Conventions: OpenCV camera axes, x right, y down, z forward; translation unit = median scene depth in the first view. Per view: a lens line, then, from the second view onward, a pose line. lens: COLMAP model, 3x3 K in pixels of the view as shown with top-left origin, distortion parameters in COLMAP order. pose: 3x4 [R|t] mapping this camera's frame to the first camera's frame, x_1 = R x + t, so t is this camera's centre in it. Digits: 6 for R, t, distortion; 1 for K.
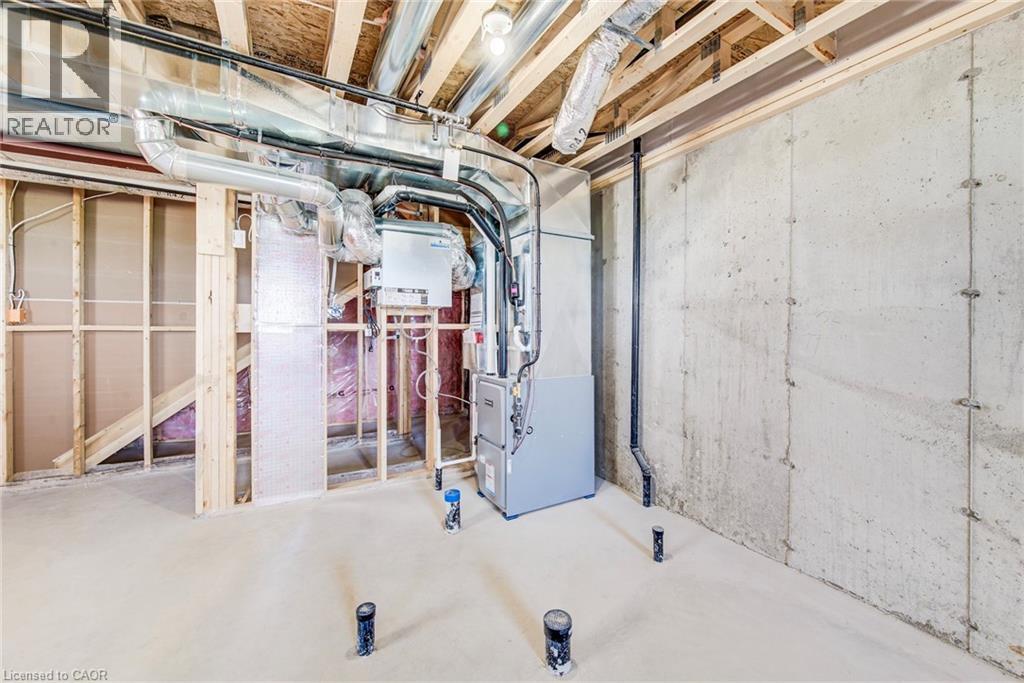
lens RADIAL K [[410.6, 0, 514.0], [0, 410.6, 331.8], [0, 0, 1]] dist [0.003859, 0.000389]
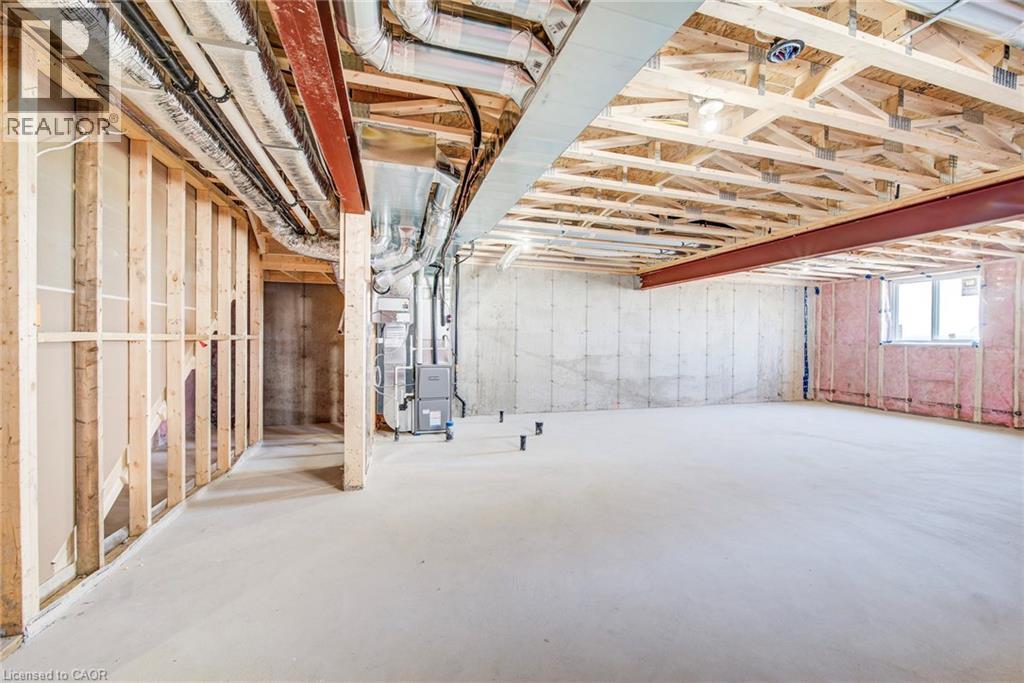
lens RADIAL K [[410.6, 0, 519.8], [0, 410.6, 342.2], [0, 0, 1]] dist [0.003859, 0.000389]
pose [[0.205417, -0.011467, 0.978607, -2.063867], [-0.002639, 0.999921, 0.012270, -0.013616], [-0.978671, -0.005103, 0.205370, 0.284878]]
